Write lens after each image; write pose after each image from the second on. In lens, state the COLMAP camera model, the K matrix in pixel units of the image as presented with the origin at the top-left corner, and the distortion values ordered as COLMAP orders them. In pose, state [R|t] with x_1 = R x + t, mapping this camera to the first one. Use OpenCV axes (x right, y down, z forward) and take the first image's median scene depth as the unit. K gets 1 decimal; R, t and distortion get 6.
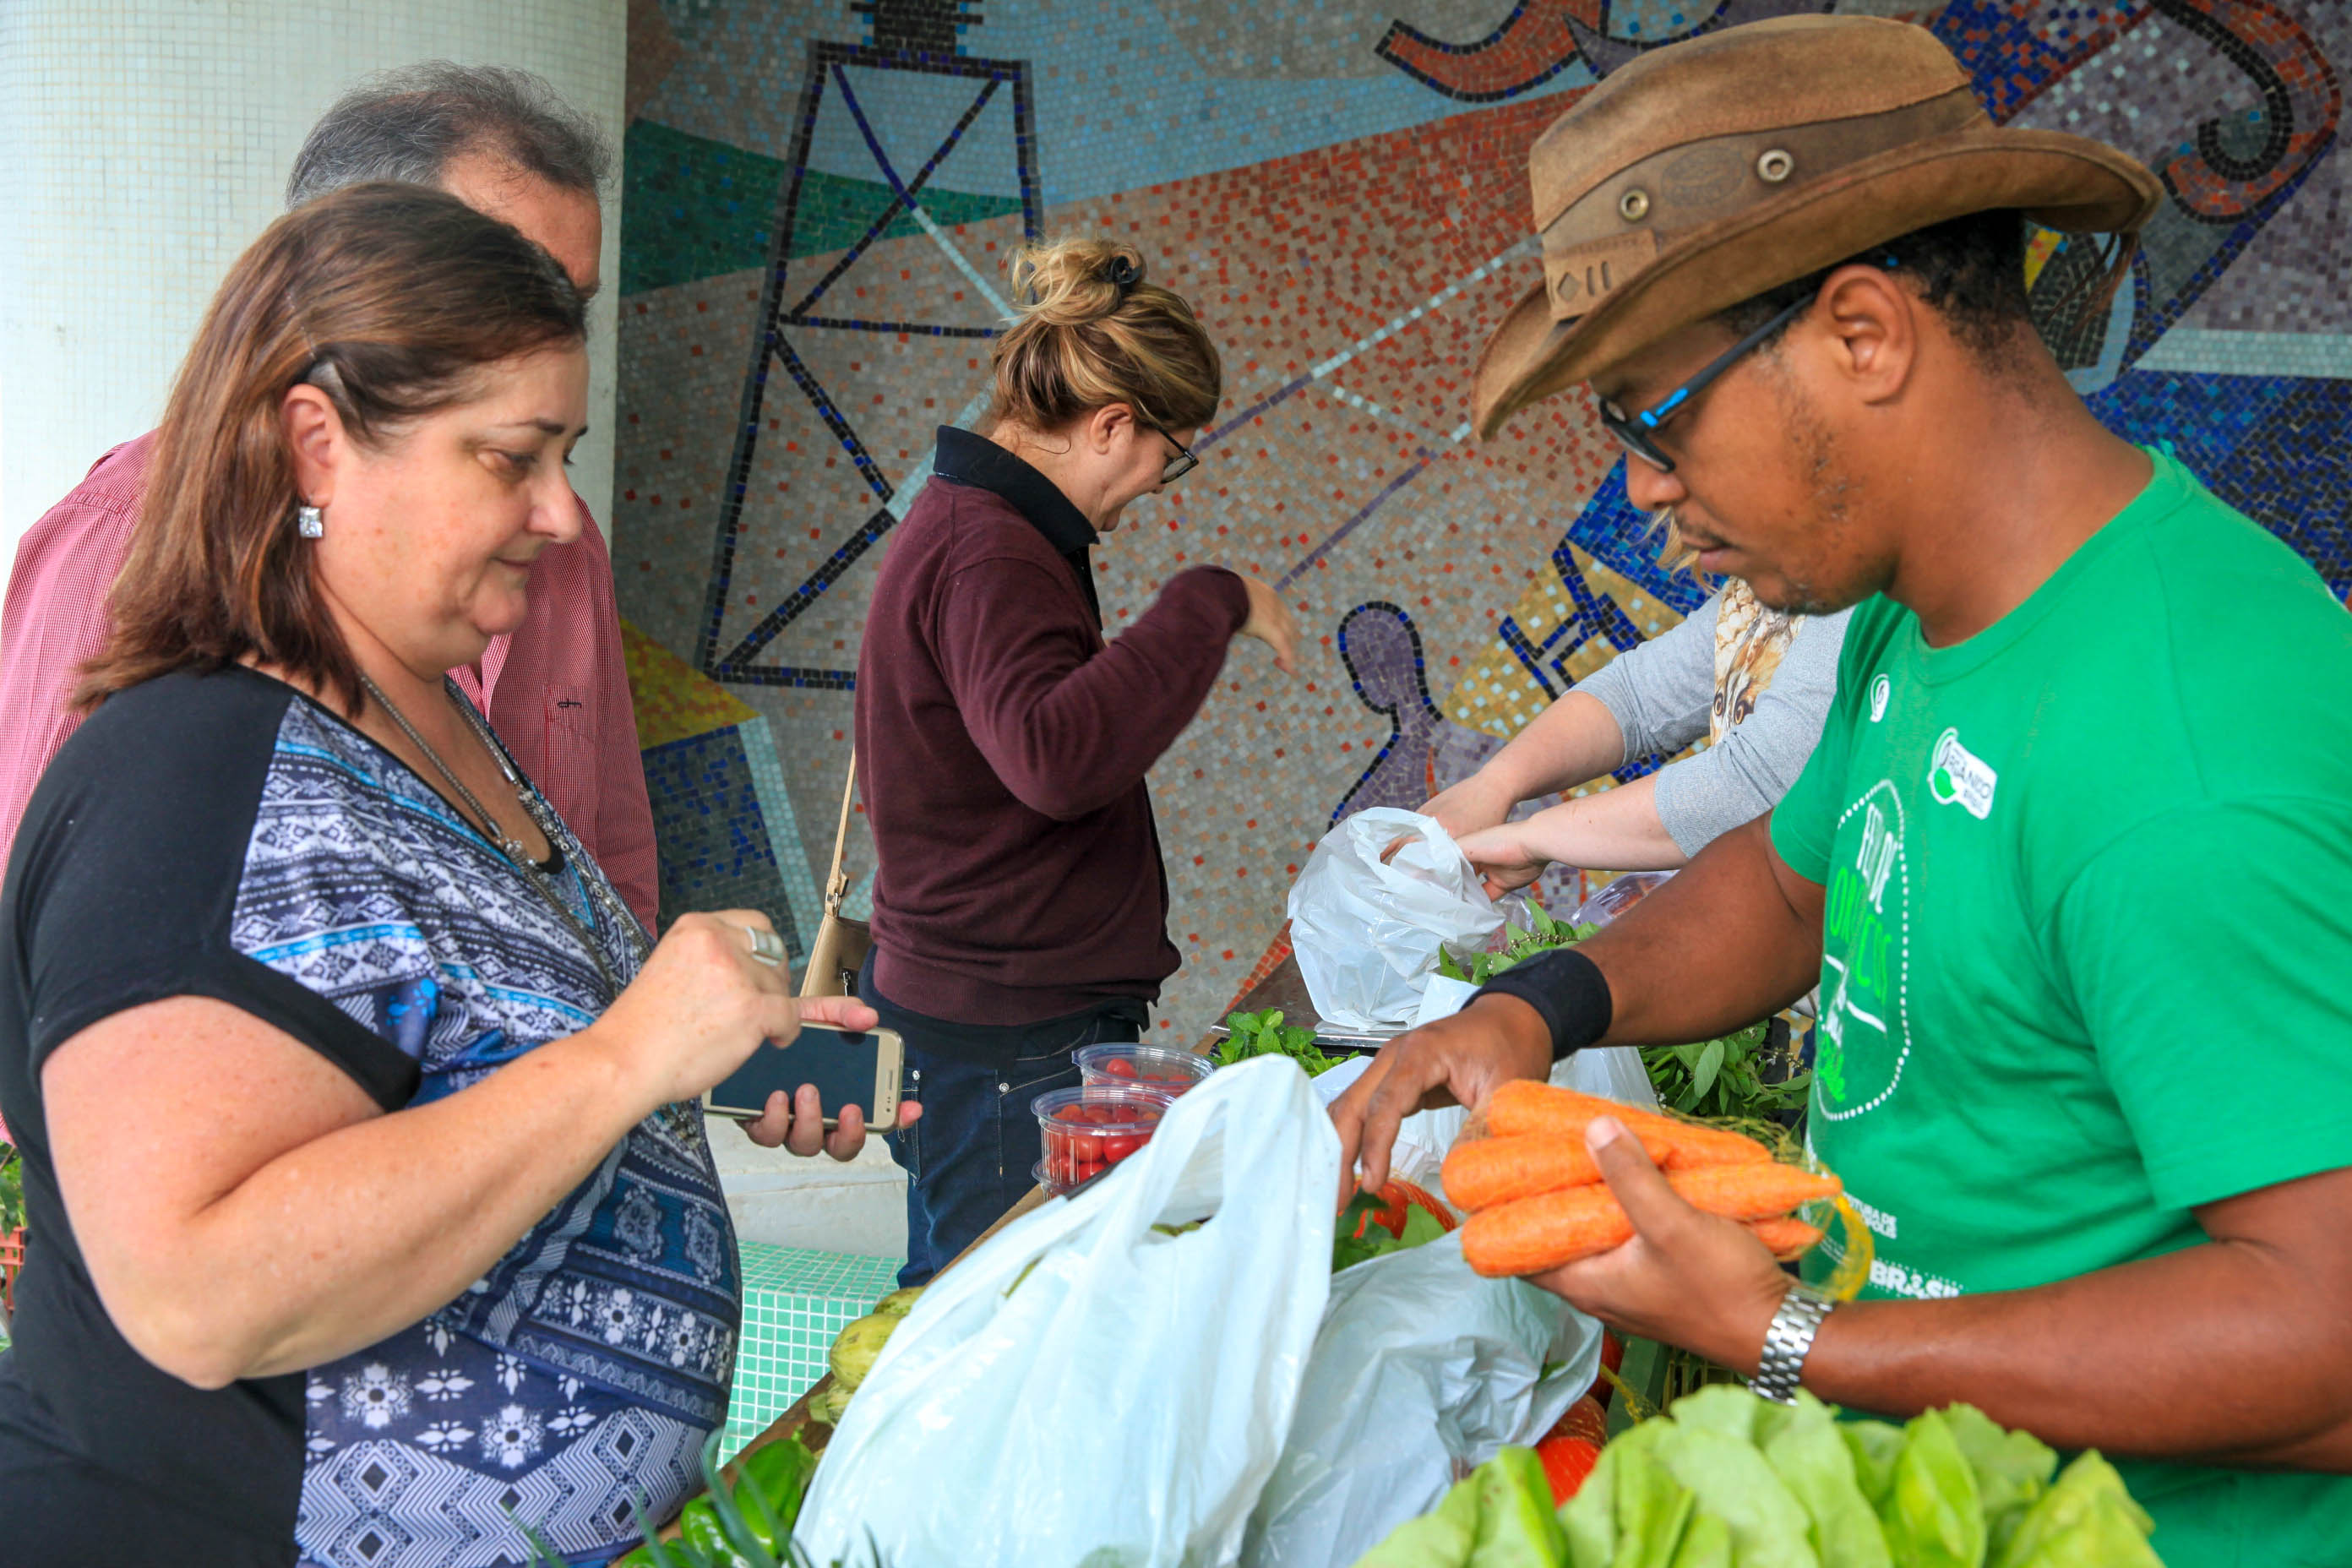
lens RADIAL K [[2779.5, 0, 1162.0], [0, 2779.5, 786.3], [0, 0, 1]] dist [0.032256, 0.145657]
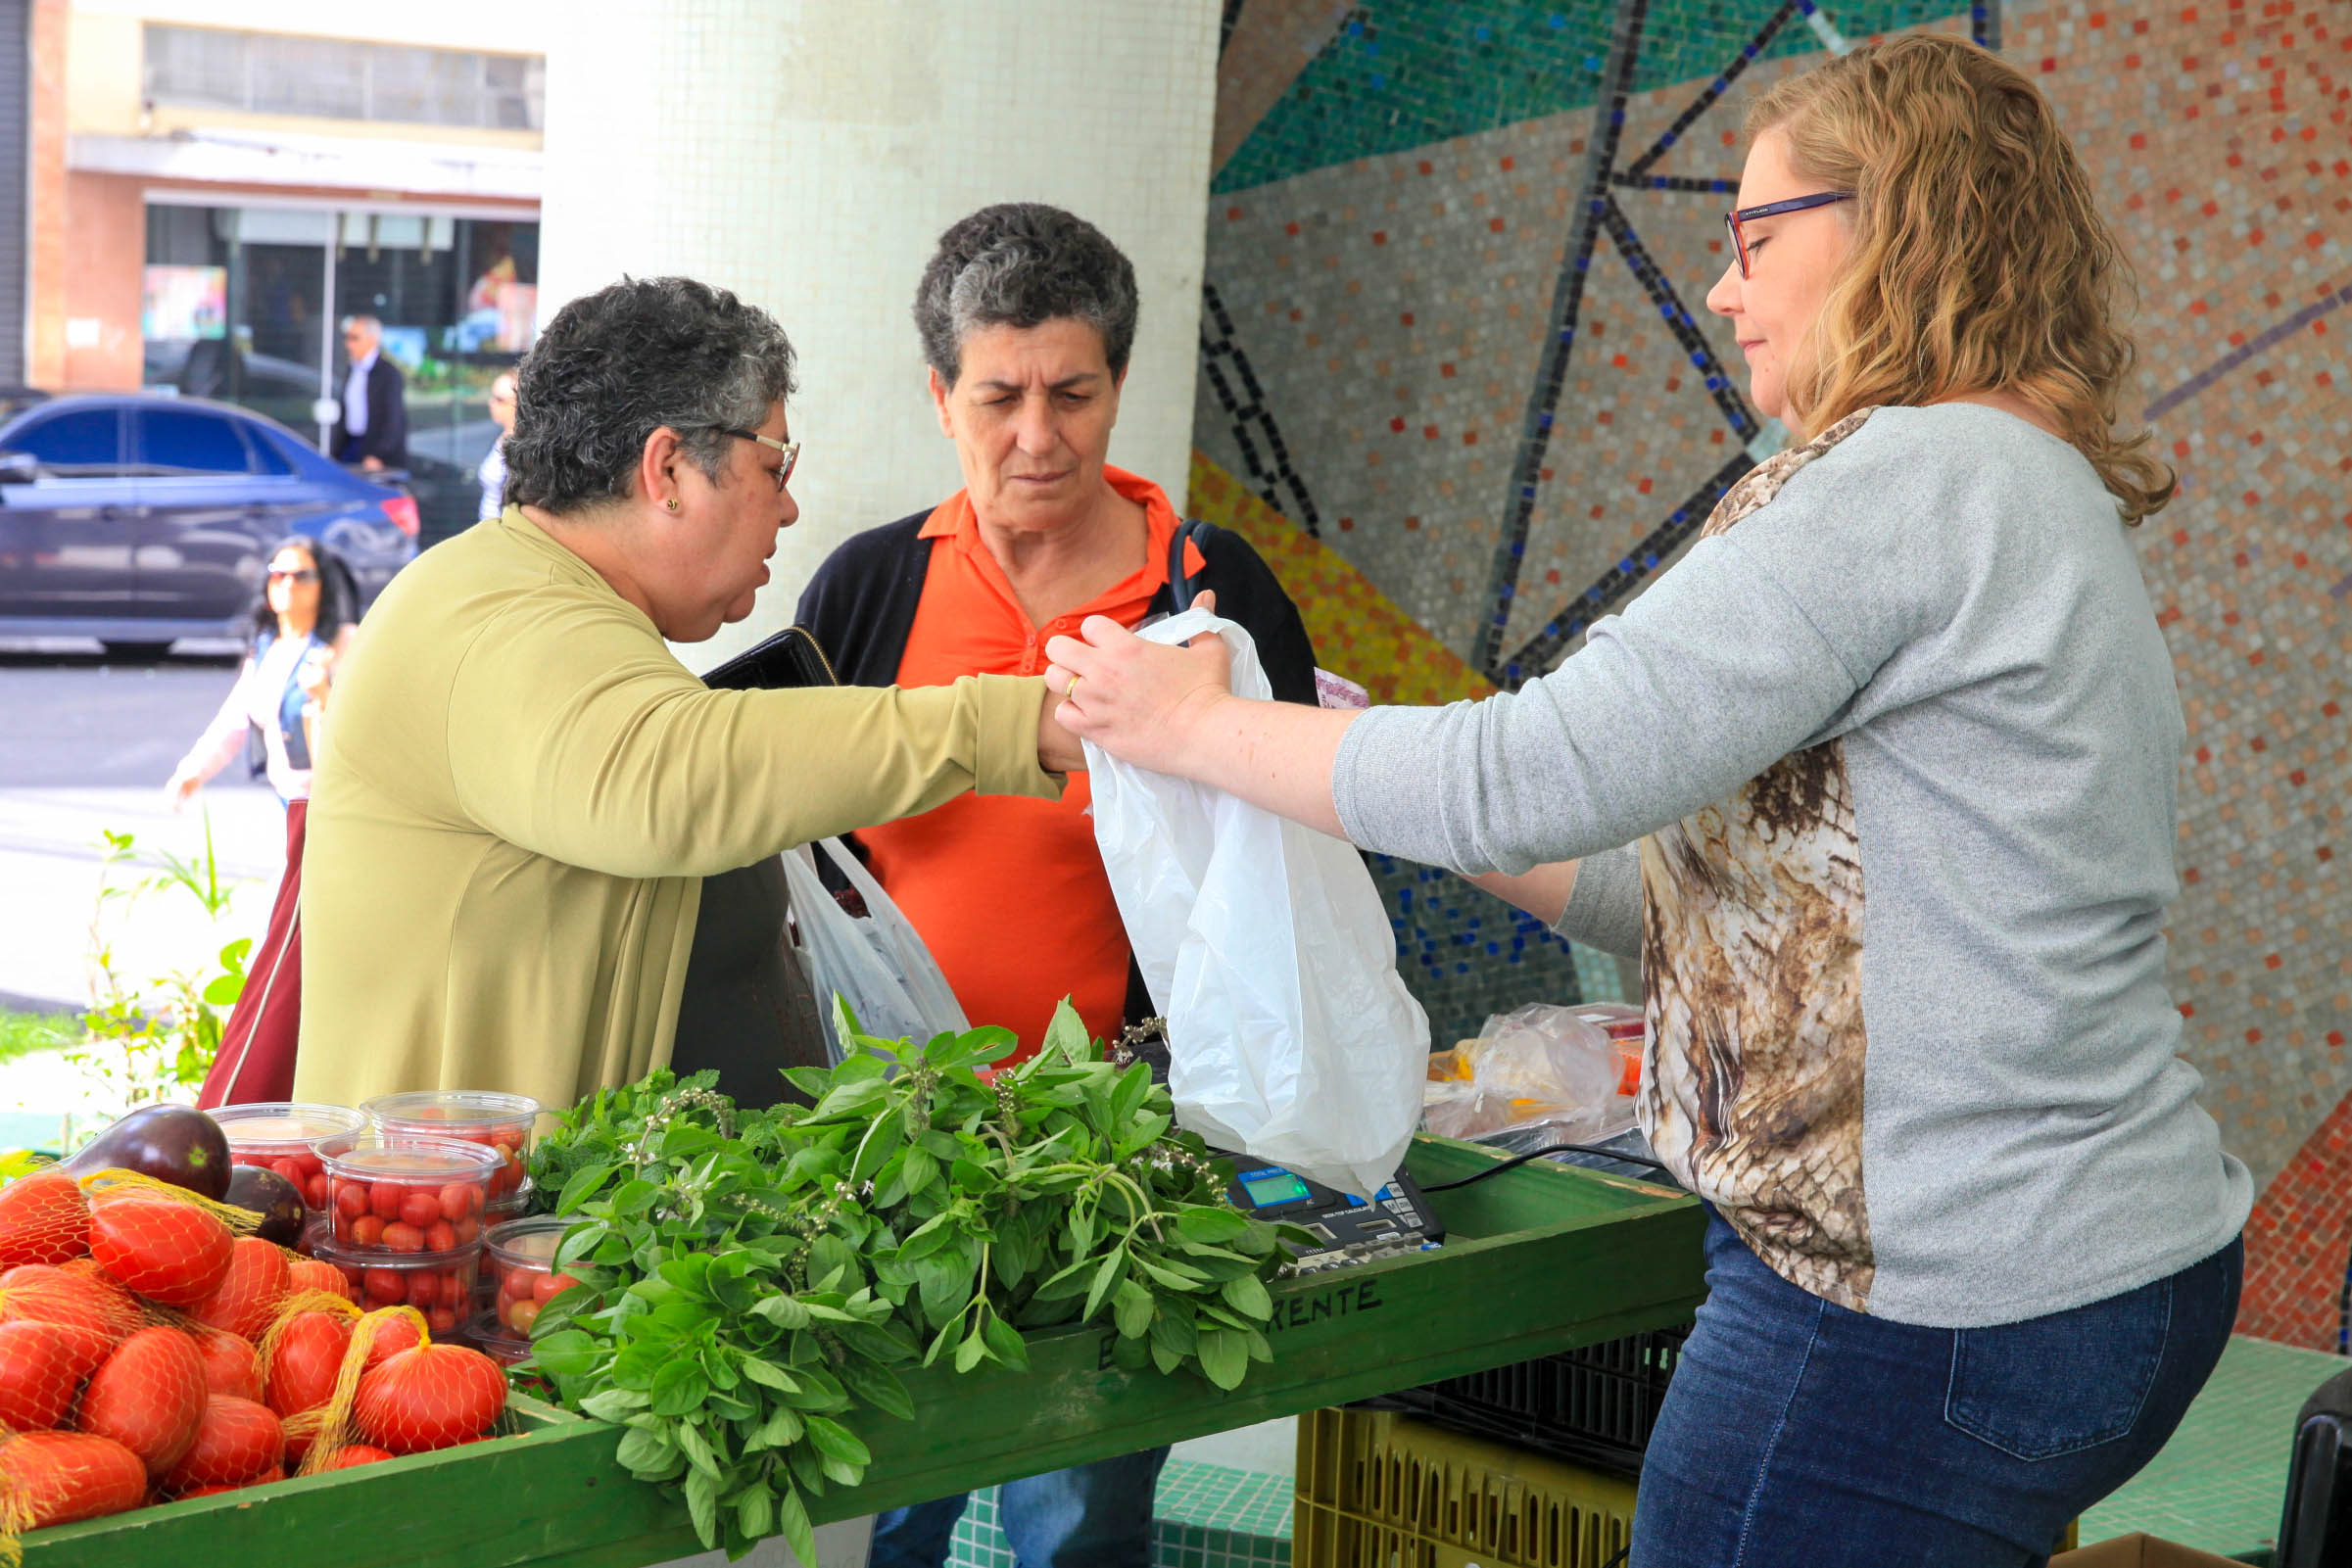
lens RADIAL K [[4176.7, 0, 960.3], [0, 4176.7, 858.1], [0, 0, 1]] dist [0.099077, 0.244555]
pose [[0.828230, 0.082381, -0.554300, 0.327115], [-0.085866, 0.996111, 0.019743, -0.003442], [0.553770, 0.031244, 0.832083, 0.029100]]
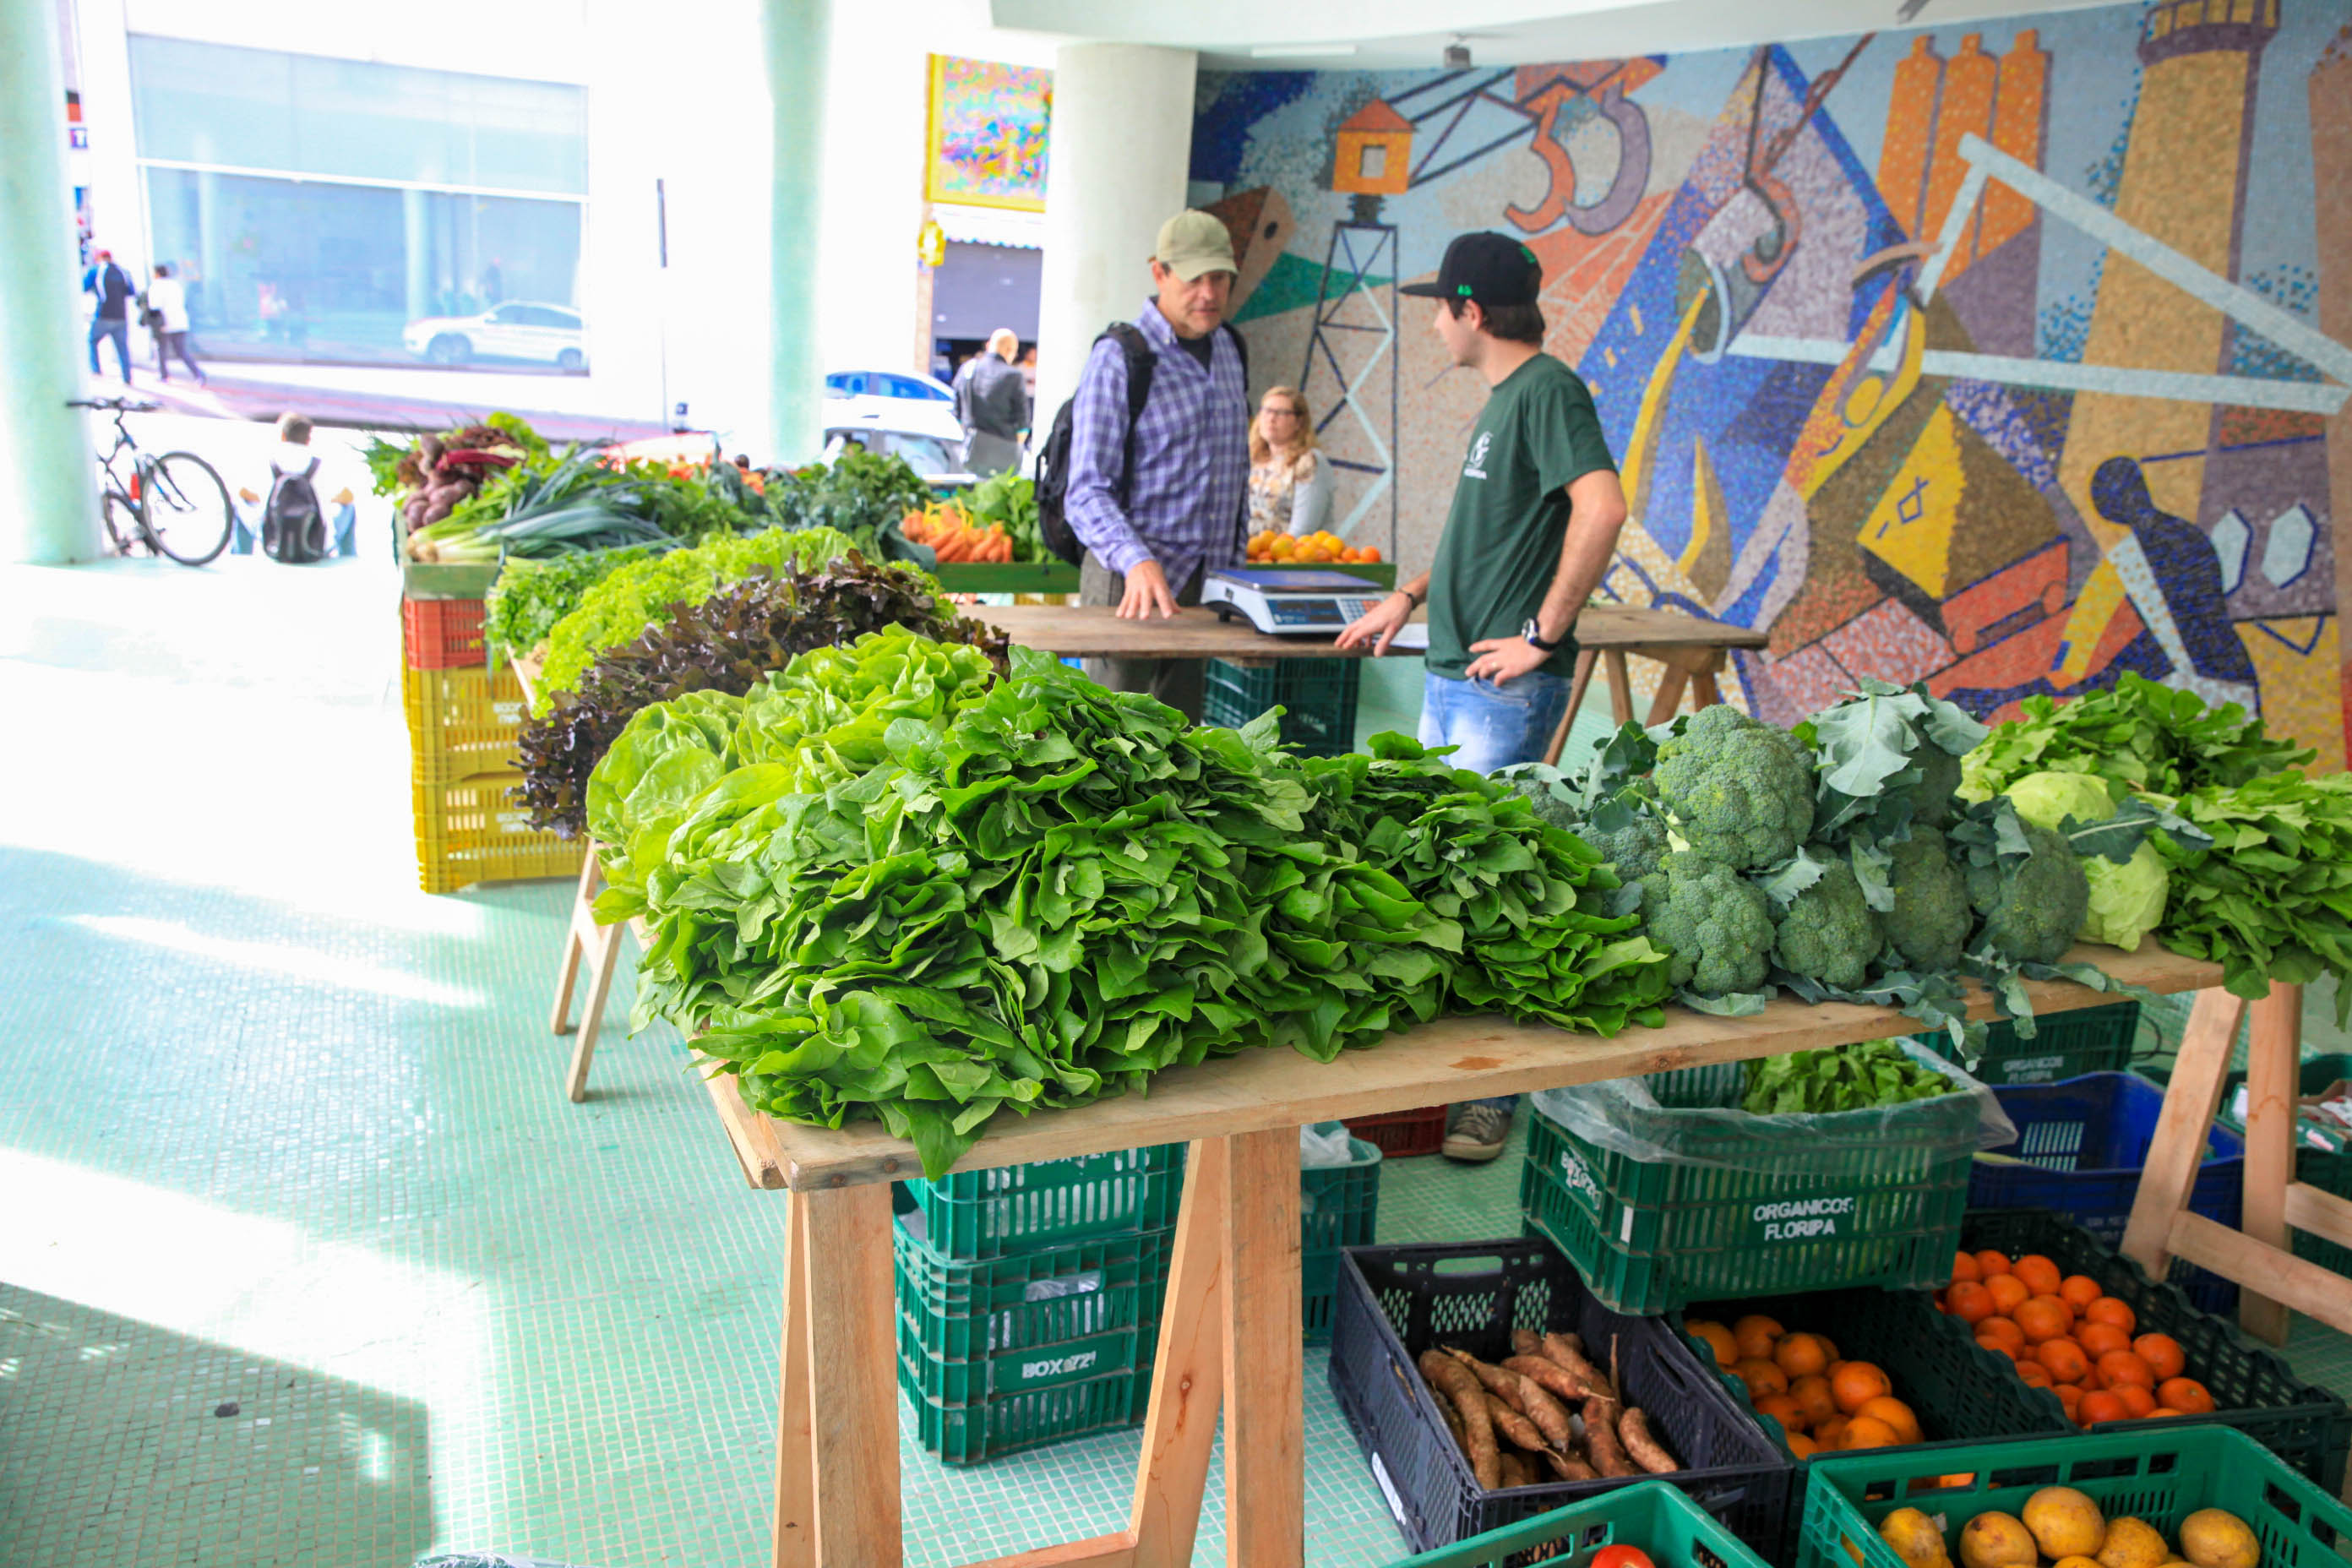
lens RADIAL K [[1759.1, 0, 1166.8], [0, 1759.1, 779.2], [0, 0, 1]] dist [-0.089350, 0.088685]
pose [[0.605167, 0.203206, -0.769727, 1.155385], [-0.149235, 0.978691, 0.141042, 0.046124], [0.781986, 0.029516, 0.622597, -0.153084]]
